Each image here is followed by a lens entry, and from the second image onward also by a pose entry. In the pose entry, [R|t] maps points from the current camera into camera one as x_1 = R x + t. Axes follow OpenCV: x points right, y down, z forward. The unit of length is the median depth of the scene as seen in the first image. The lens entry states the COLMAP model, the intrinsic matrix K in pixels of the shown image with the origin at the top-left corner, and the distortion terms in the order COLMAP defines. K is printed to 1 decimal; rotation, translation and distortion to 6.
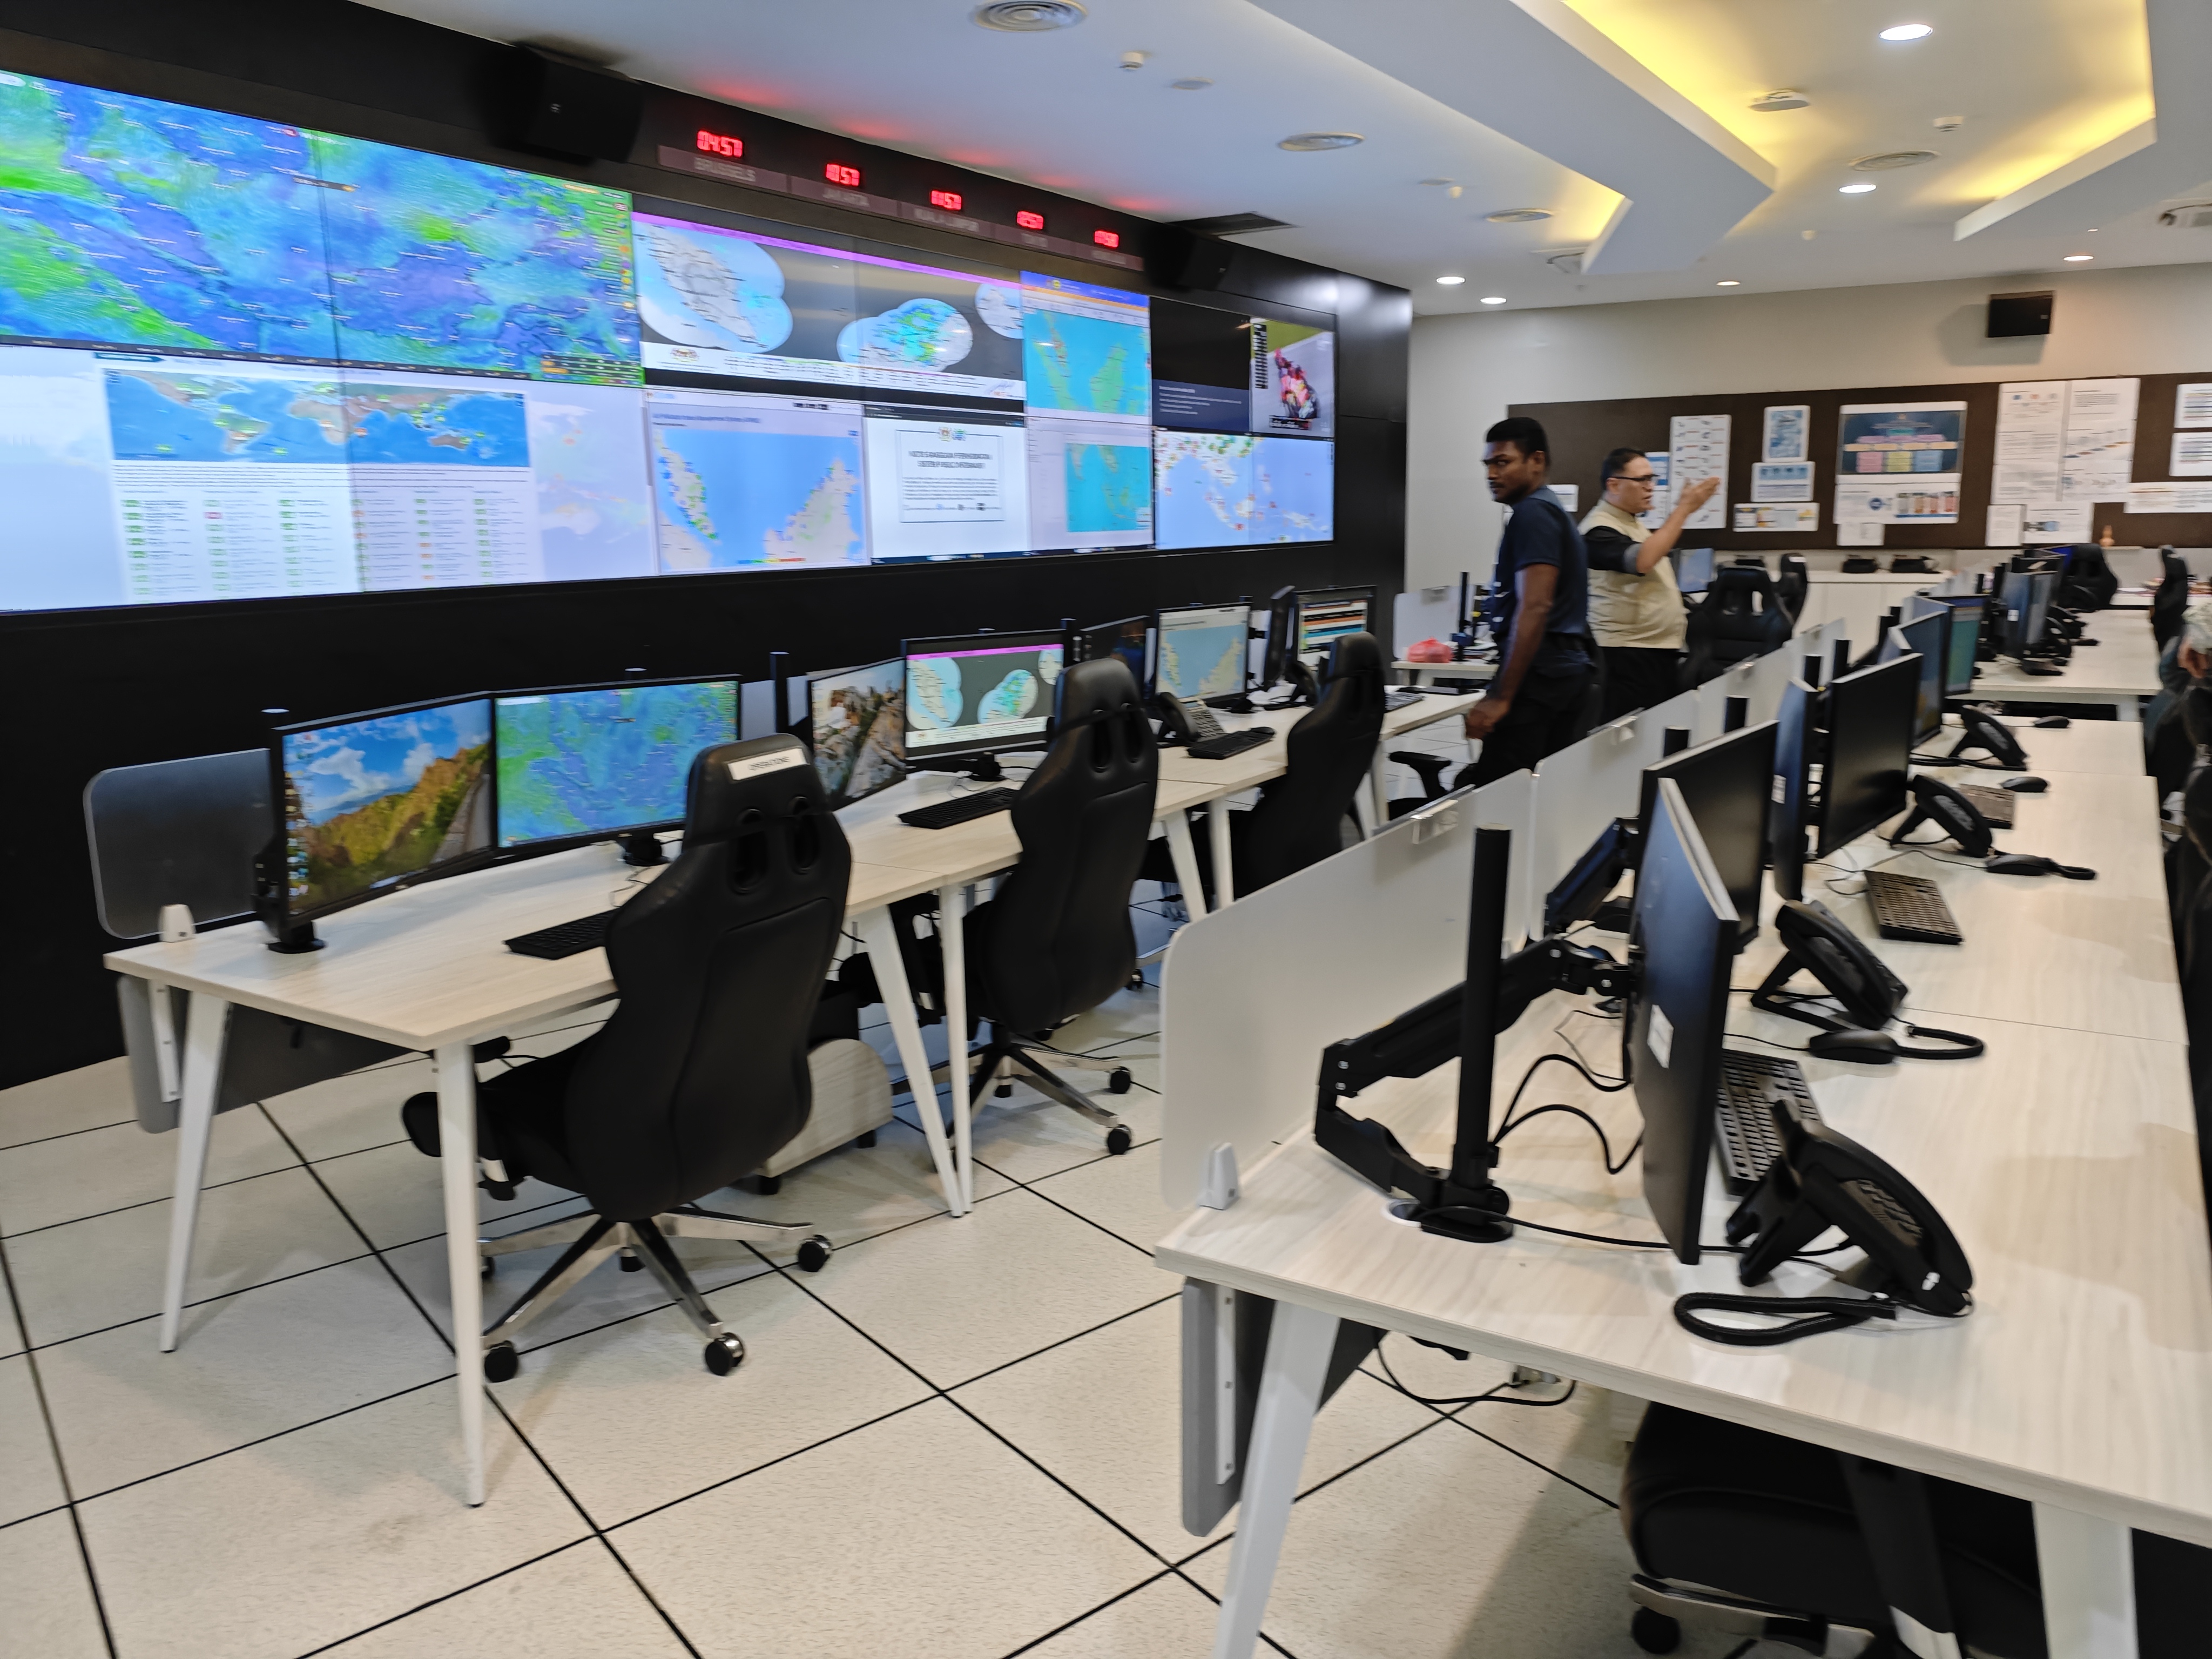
lens RADIAL K [[1624.3, 0, 1113.1], [0, 1624.3, 838.9], [0, 0, 1]] dist [0.014138, -0.024996]
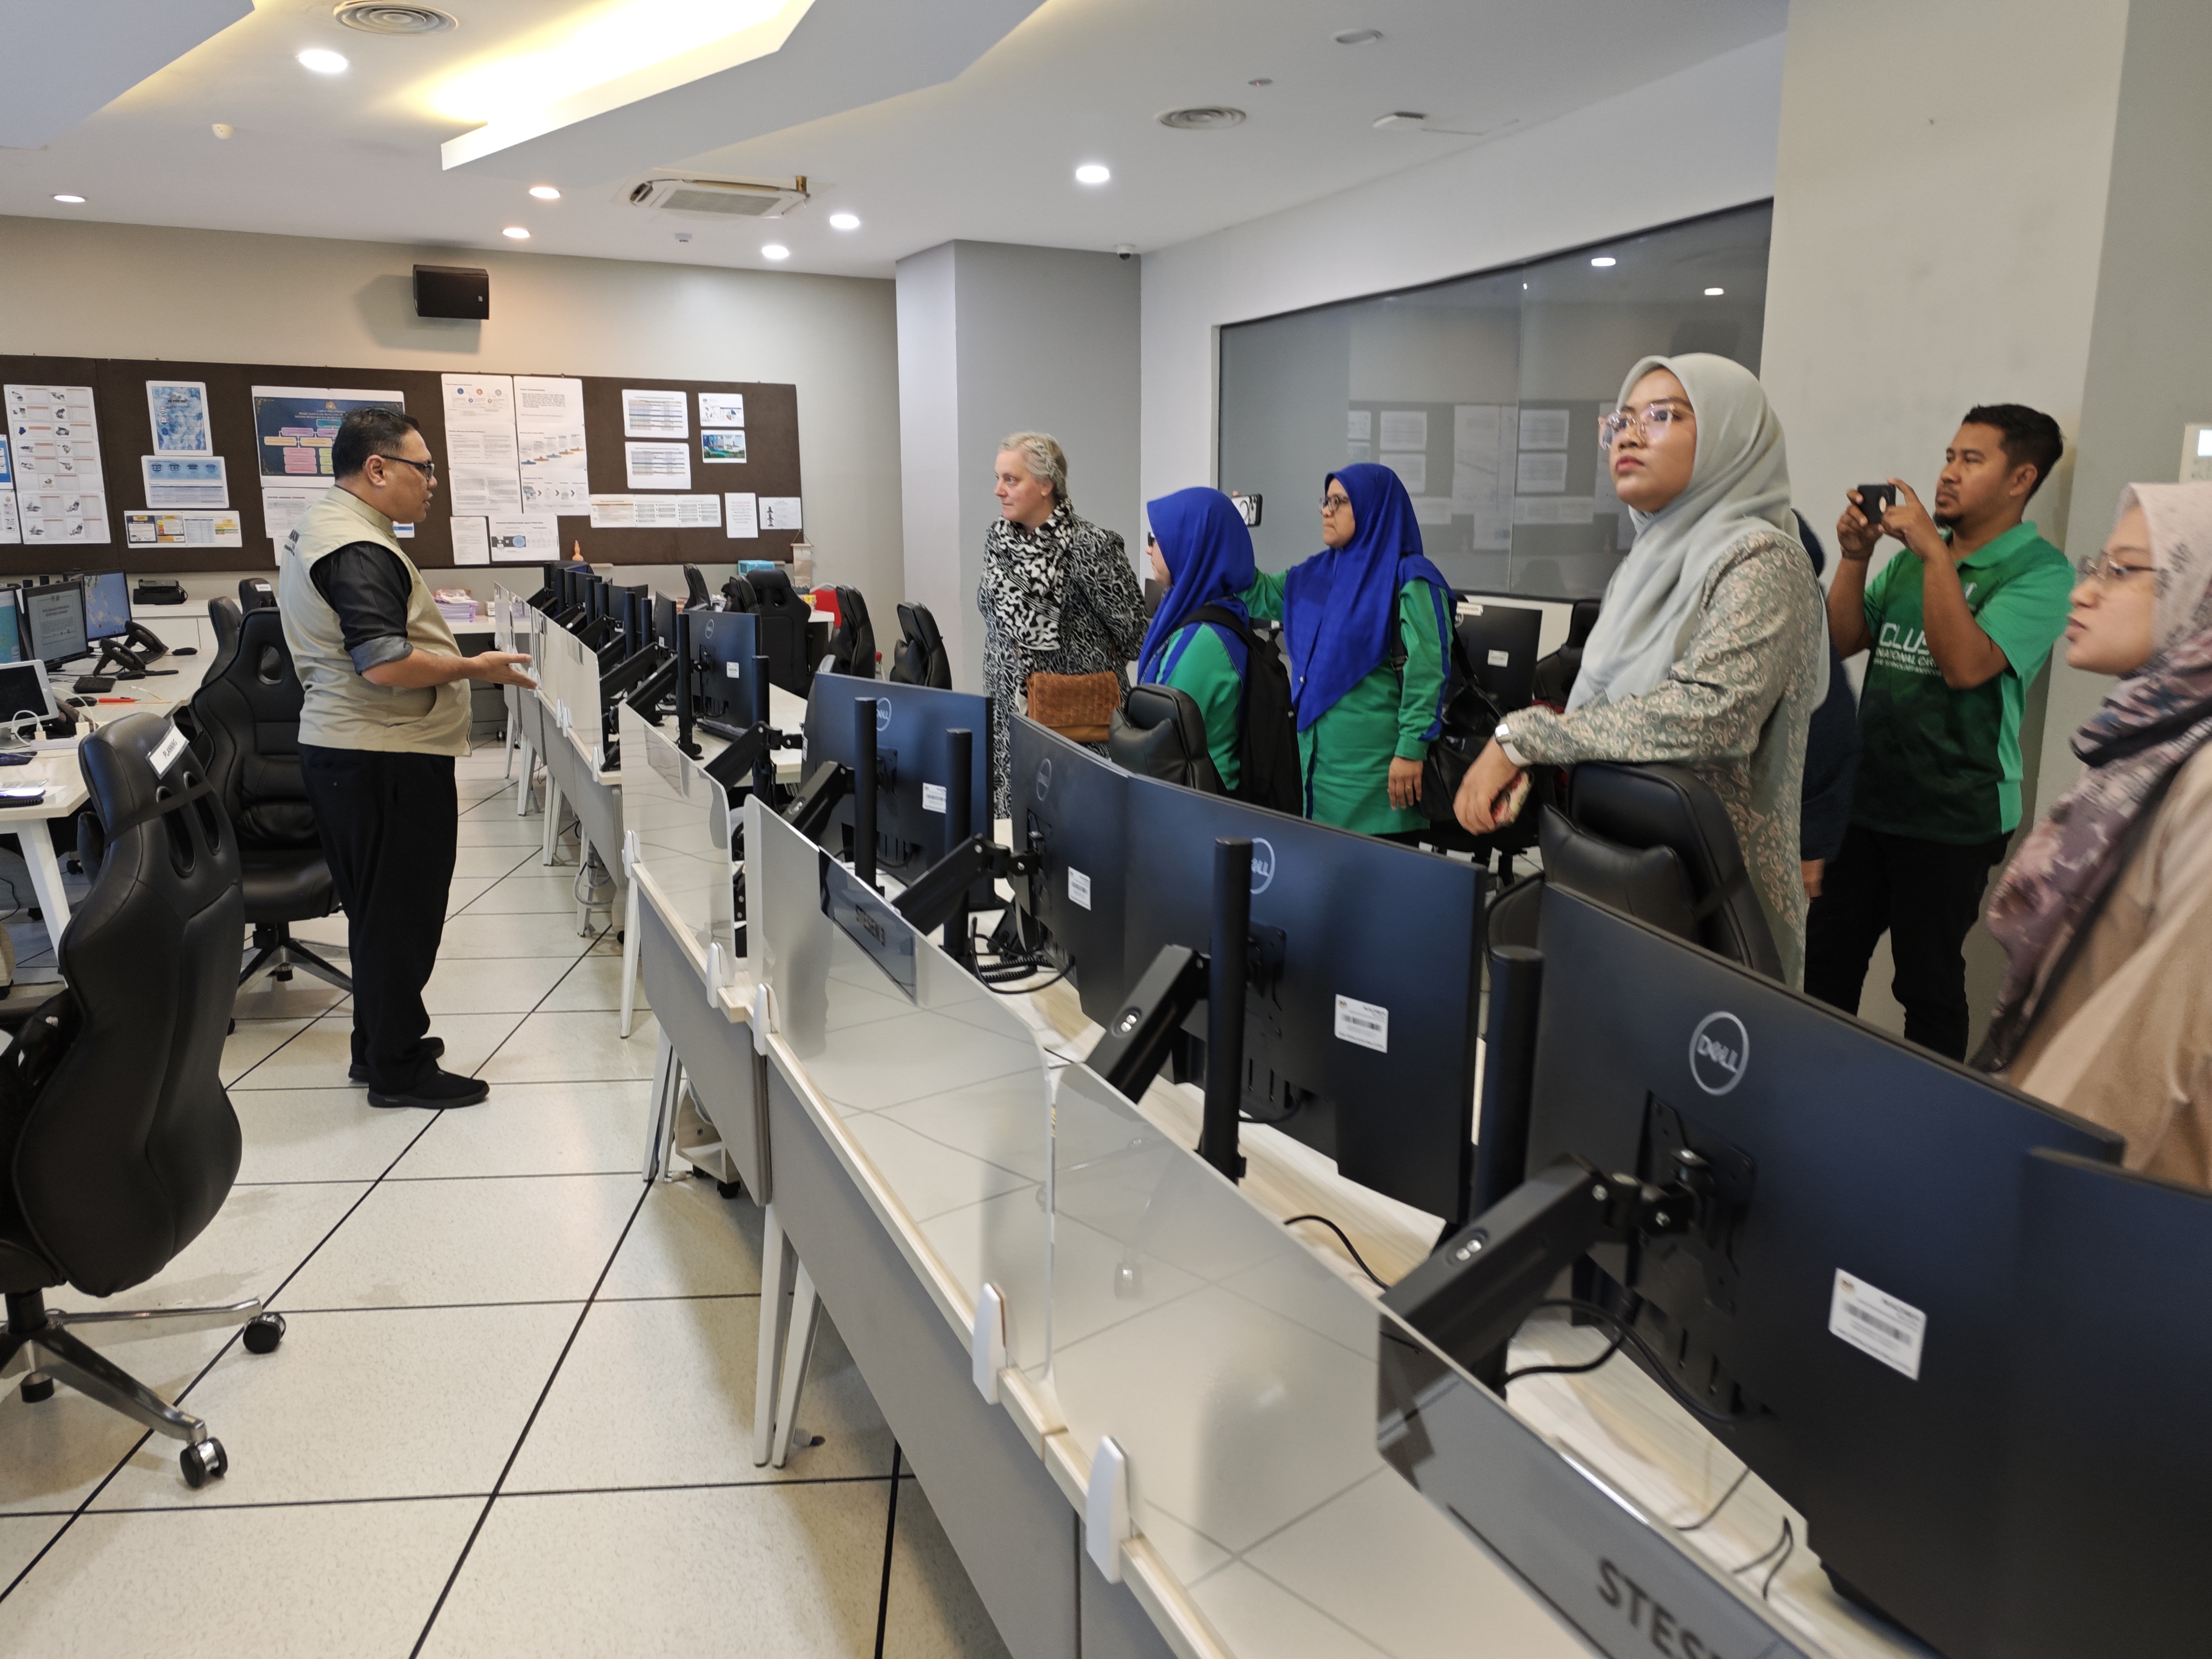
lens RADIAL K [[1624.3, 0, 1112.8], [0, 1624.3, 826.5], [0, 0, 1]] dist [0.014138, -0.024996]
pose [[0.575578, -0.140103, 0.805656, 0.031597], [0.150902, 0.986491, 0.063743, -0.048119], [-0.803703, 0.084886, 0.588944, 0.238358]]
